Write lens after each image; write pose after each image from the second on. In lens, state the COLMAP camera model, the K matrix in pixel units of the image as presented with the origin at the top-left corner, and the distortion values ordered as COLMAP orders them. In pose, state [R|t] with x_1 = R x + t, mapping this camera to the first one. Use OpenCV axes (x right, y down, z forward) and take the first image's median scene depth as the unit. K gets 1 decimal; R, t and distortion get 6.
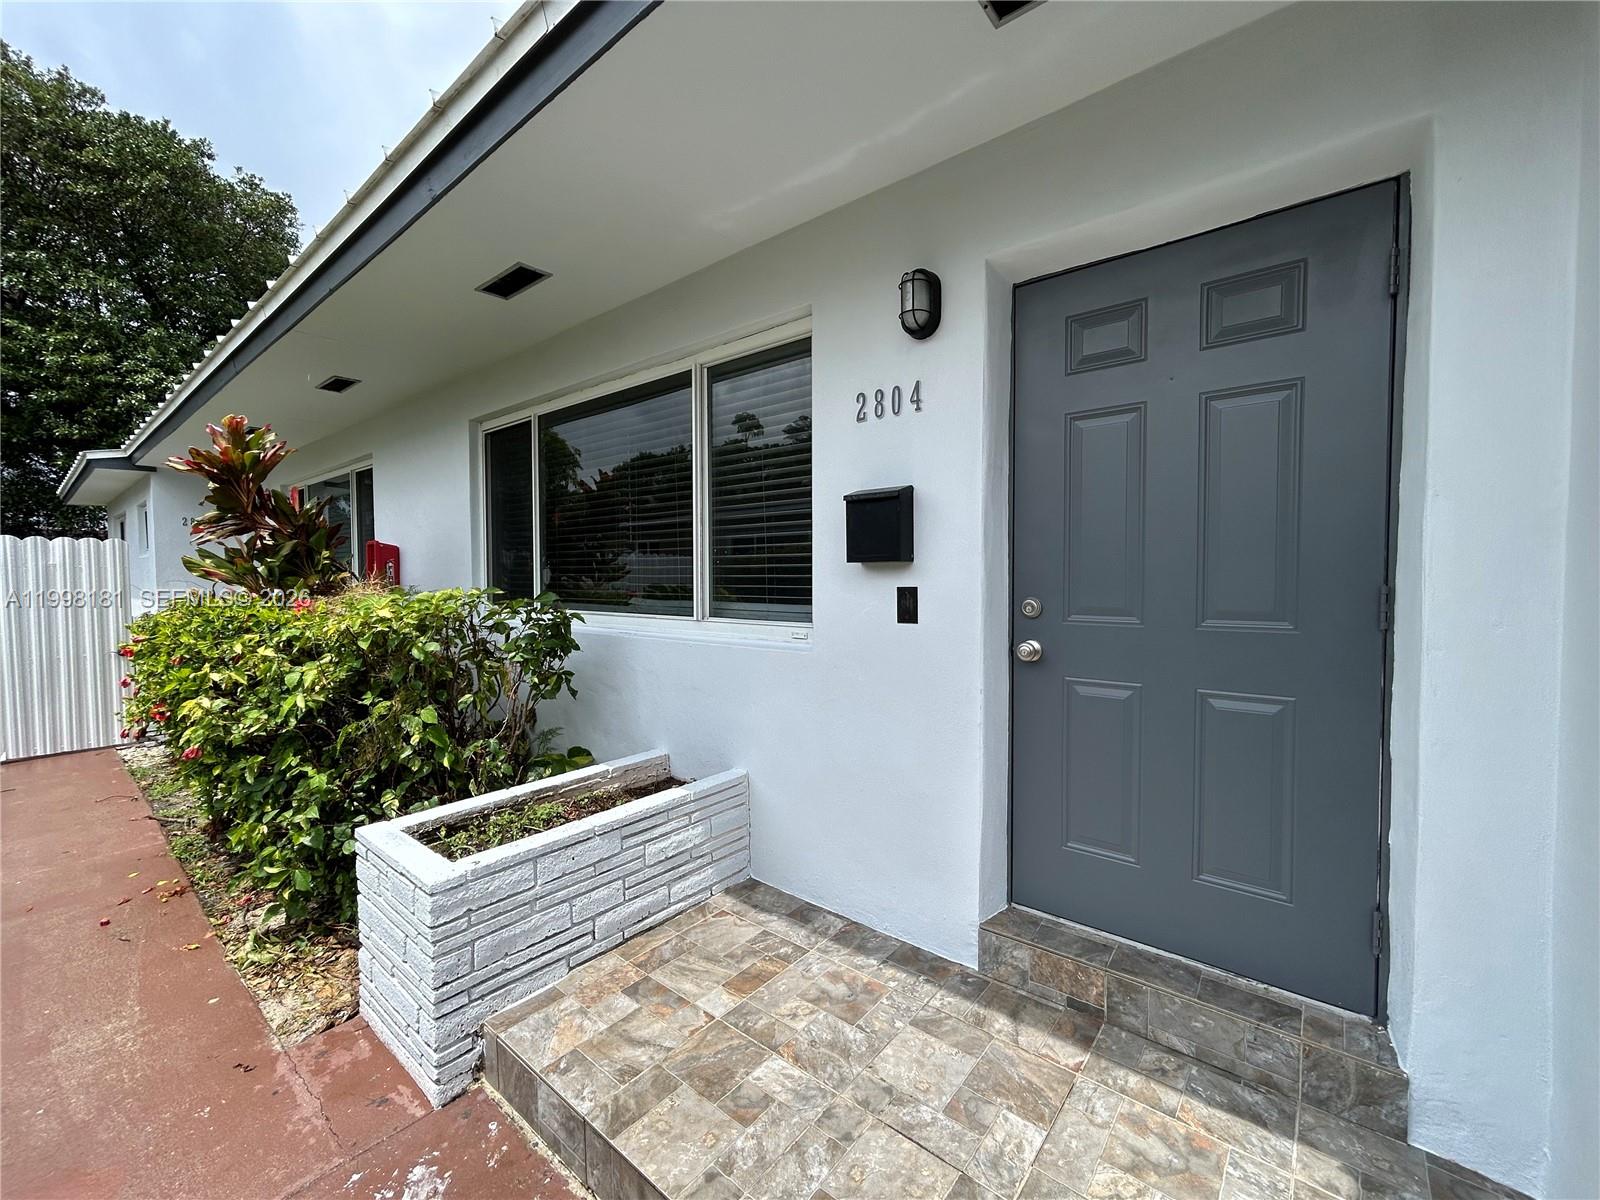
lens RADIAL K [[653.6, 0, 801.0], [0, 653.6, 592.3], [0, 0, 1]] dist [0.001203, 0.000194]
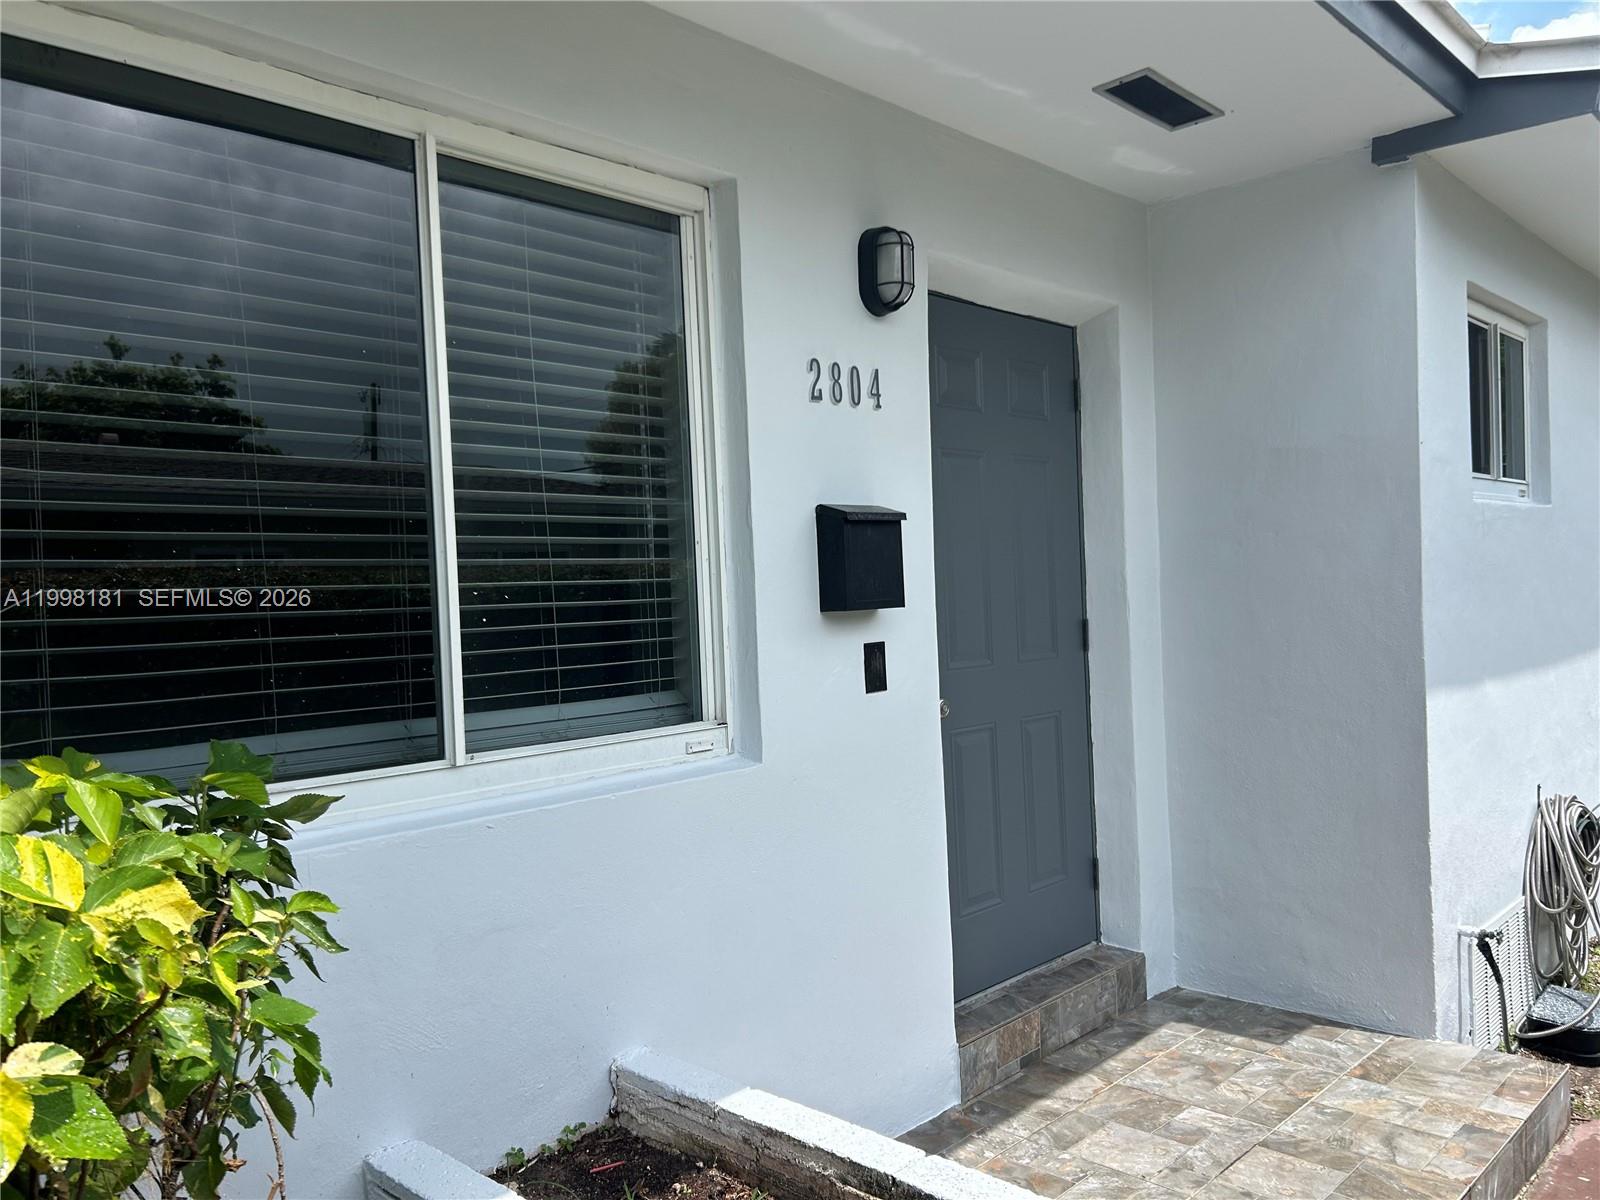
lens RADIAL K [[1209.6, 0, 800.1], [0, 1209.6, 609.7], [0, 0, 1]] dist [0.051922, -0.049546]
pose [[0.080561, -0.003449, 0.996744, -1.204427], [0.074940, 0.997185, -0.002606, -0.048025], [-0.993929, 0.074906, 0.080593, 0.977211]]
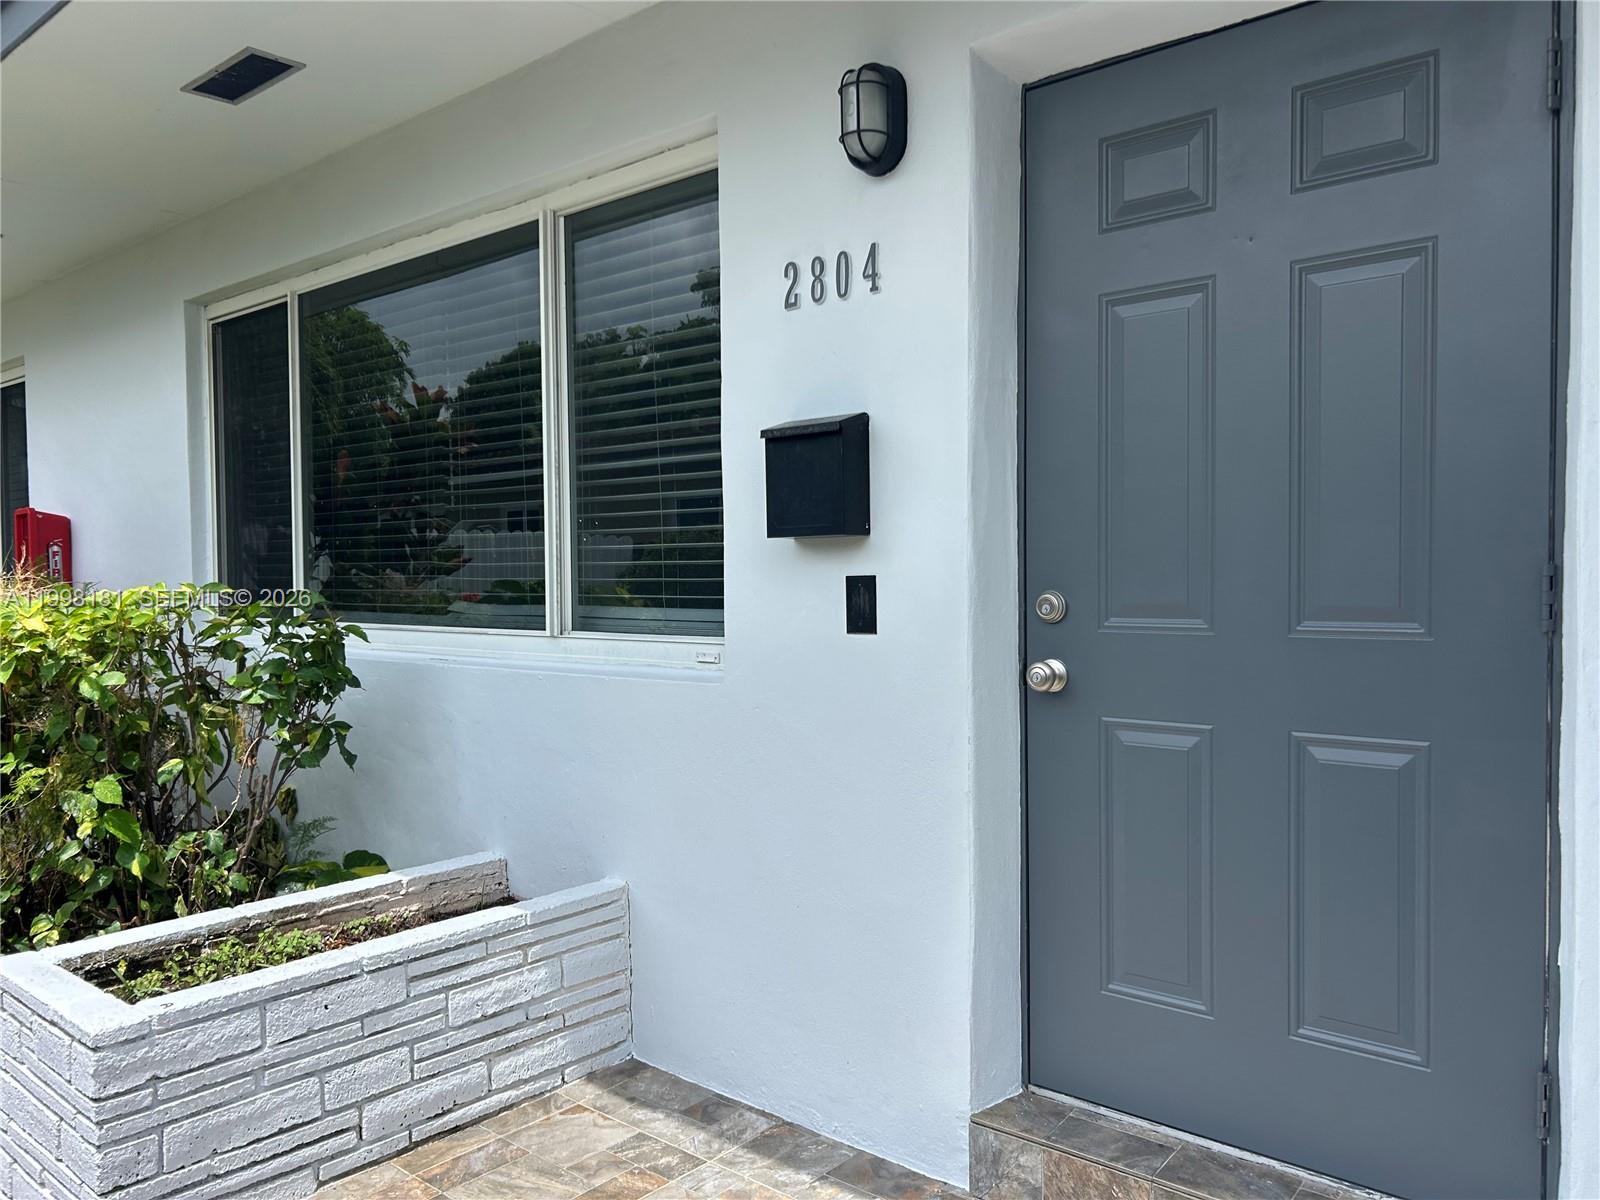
lens RADIAL K [[1209.6, 0, 789.9], [0, 1209.6, 604.3], [0, 0, 1]] dist [0.051922, -0.049546]
pose [[0.999510, -0.004260, -0.031004, 0.131220], [0.004316, 0.999989, 0.001754, 0.017272], [0.030996, -0.001887, 0.999518, -0.155570]]
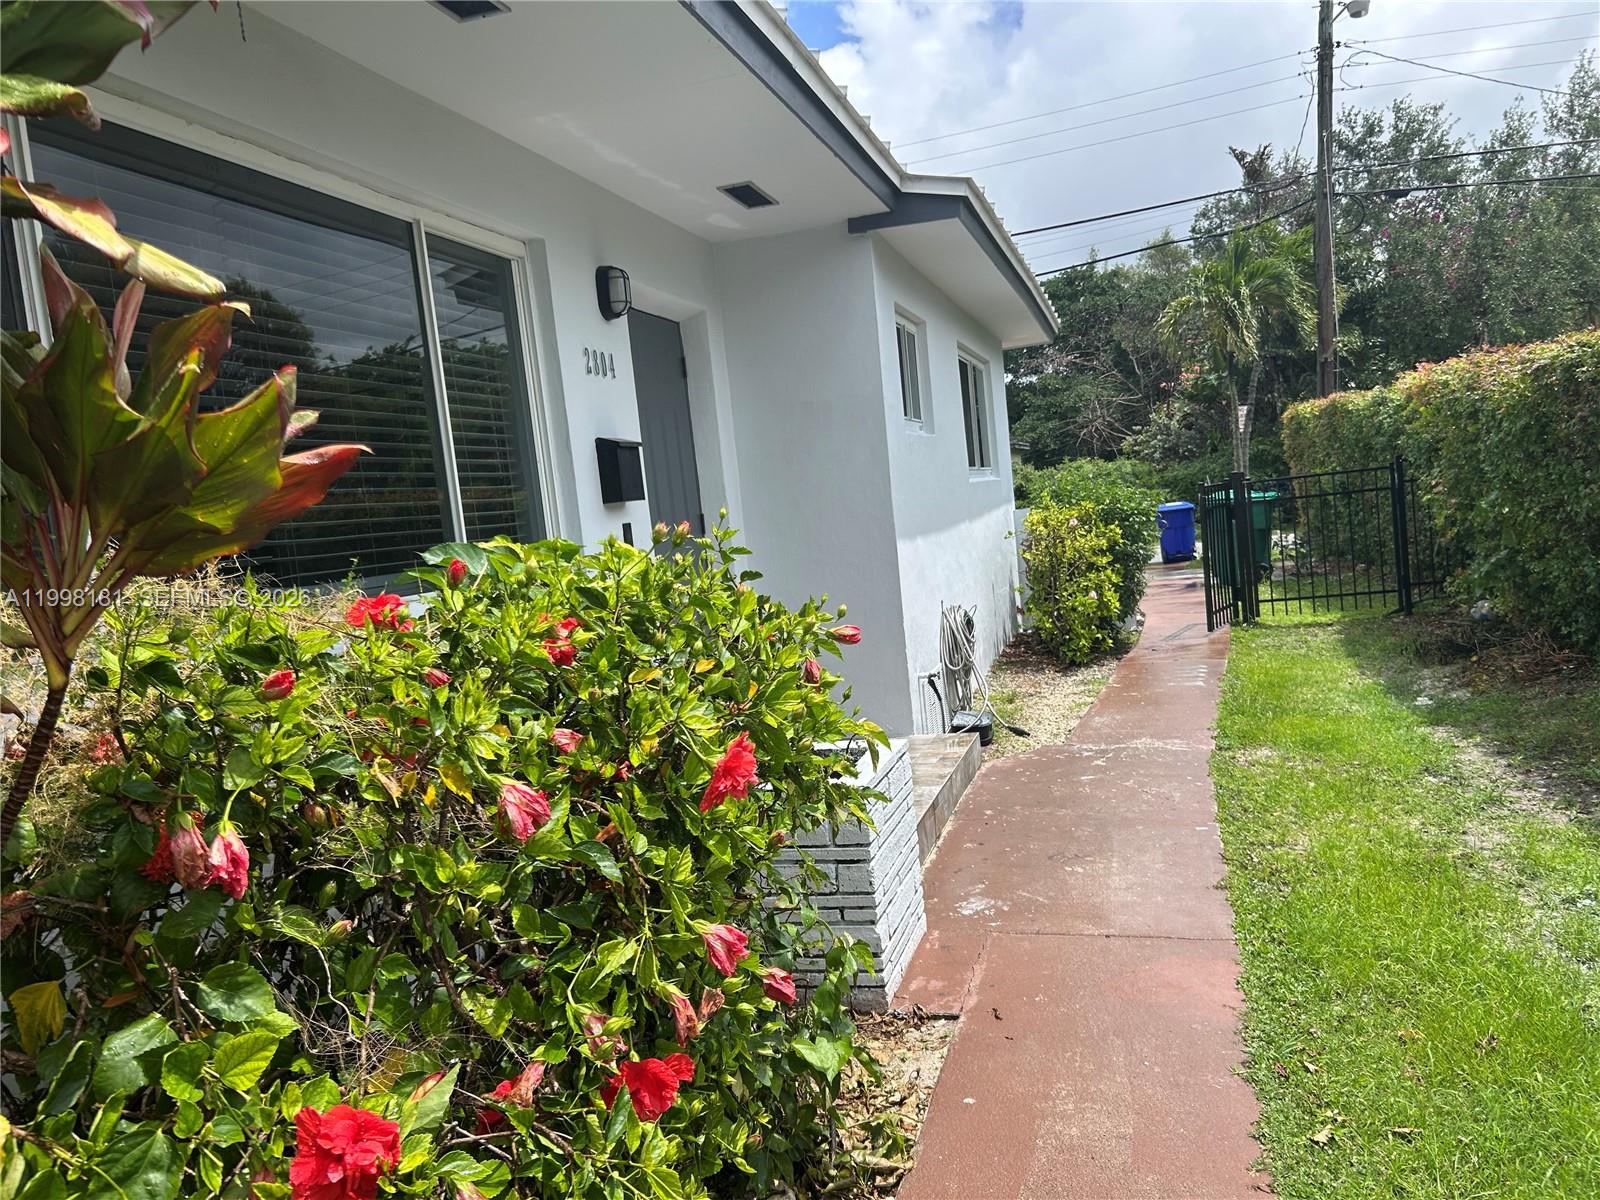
lens RADIAL K [[1209.6, 0, 796.2], [0, 1209.6, 598.9], [0, 0, 1]] dist [0.051922, -0.049546]
pose [[-0.389987, -0.020210, 0.920599, -2.018553], [0.136518, 0.987442, 0.079509, -0.003963], [-0.910644, 0.156686, -0.382330, 1.594853]]
